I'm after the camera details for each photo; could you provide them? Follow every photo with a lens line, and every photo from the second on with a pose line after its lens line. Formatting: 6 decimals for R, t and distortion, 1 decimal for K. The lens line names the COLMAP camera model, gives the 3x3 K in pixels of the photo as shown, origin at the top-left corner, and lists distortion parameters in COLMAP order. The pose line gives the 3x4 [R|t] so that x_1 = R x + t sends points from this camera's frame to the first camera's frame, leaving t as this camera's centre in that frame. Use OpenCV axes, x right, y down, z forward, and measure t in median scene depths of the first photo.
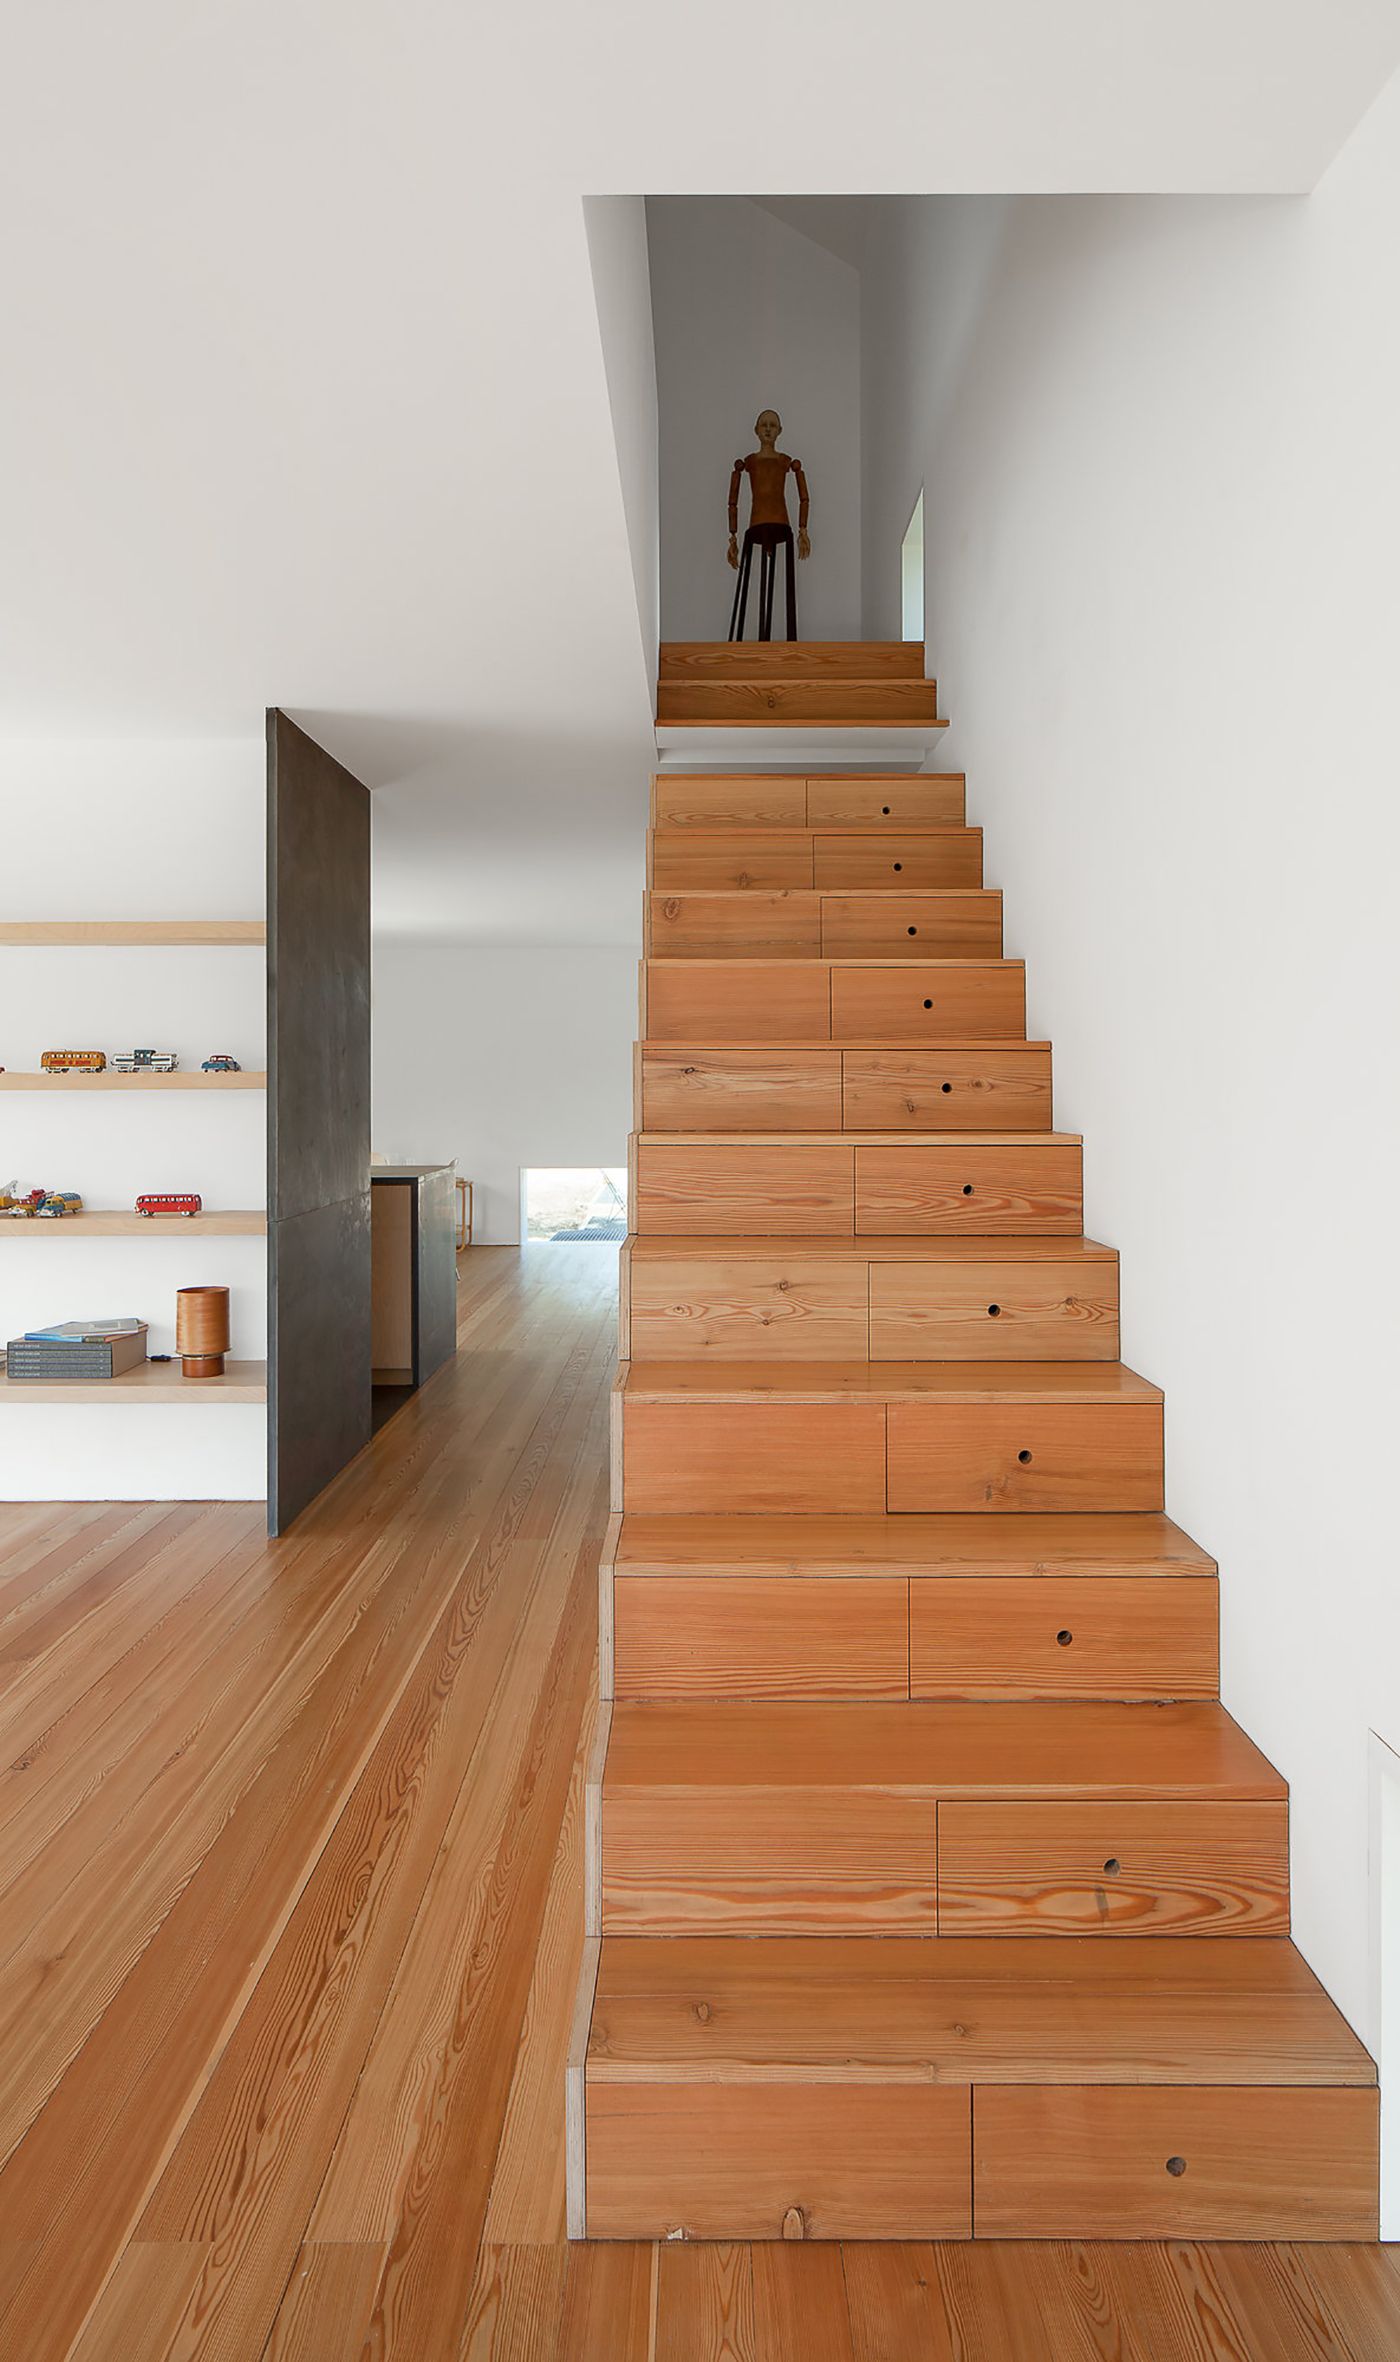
lens RADIAL K [[1469.9, 0, 701.8], [0, 1469.9, 1061.3], [0, 0, 1]] dist [-0.000920, -0.000106]
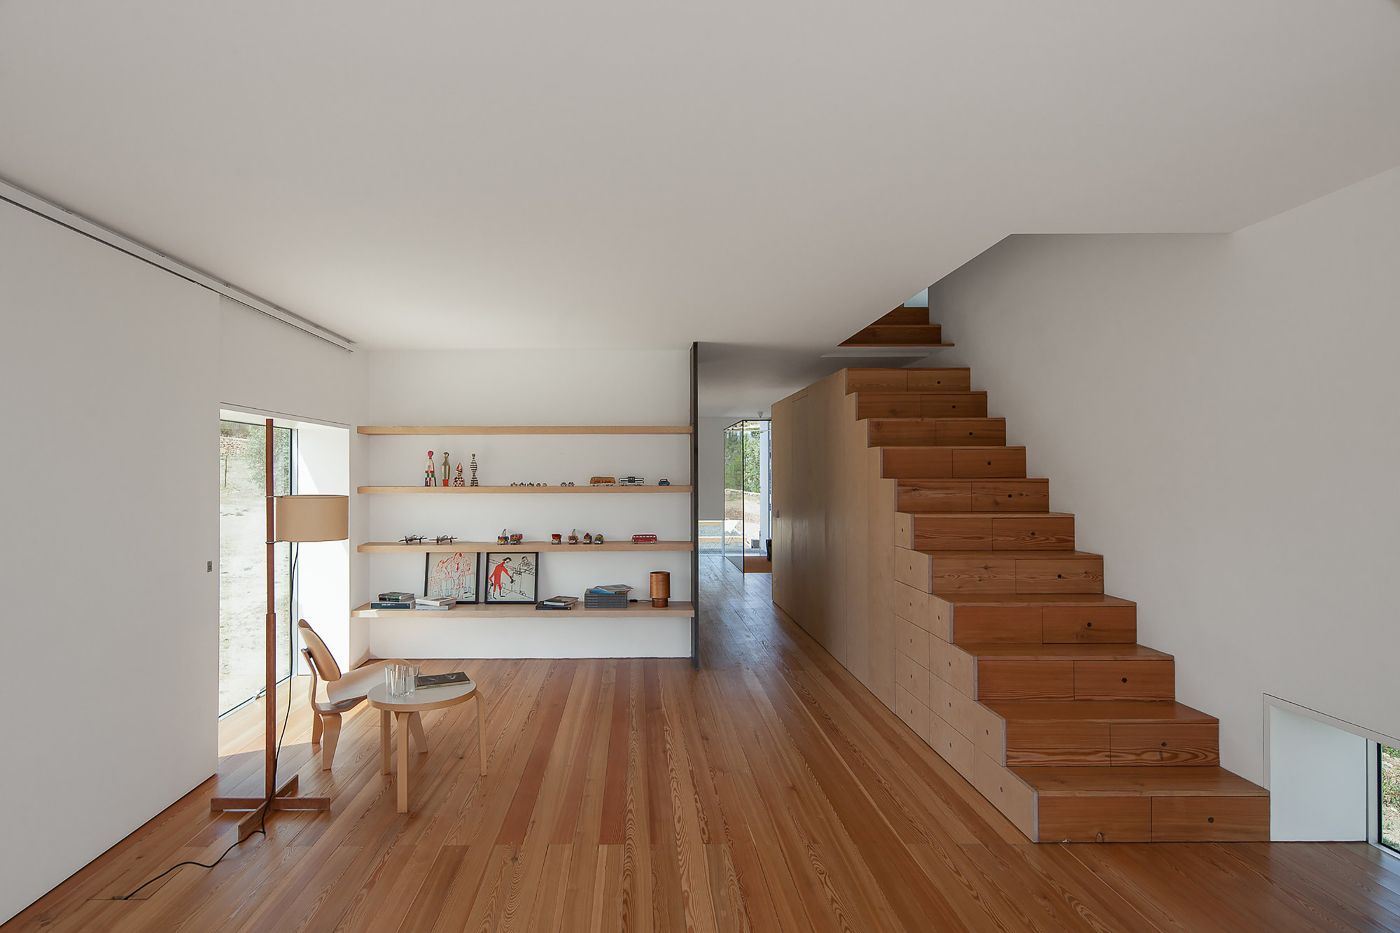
lens RADIAL K [[750.6, 0, 641.3], [0, 750.6, 469.0], [0, 0, 1]] dist [0.000198, 0.000242]
pose [[0.999958, 0.000426, 0.009131, -0.667869], [-0.000484, 0.999980, 0.006325, -0.050716], [-0.009129, -0.006329, 0.999938, -0.479585]]
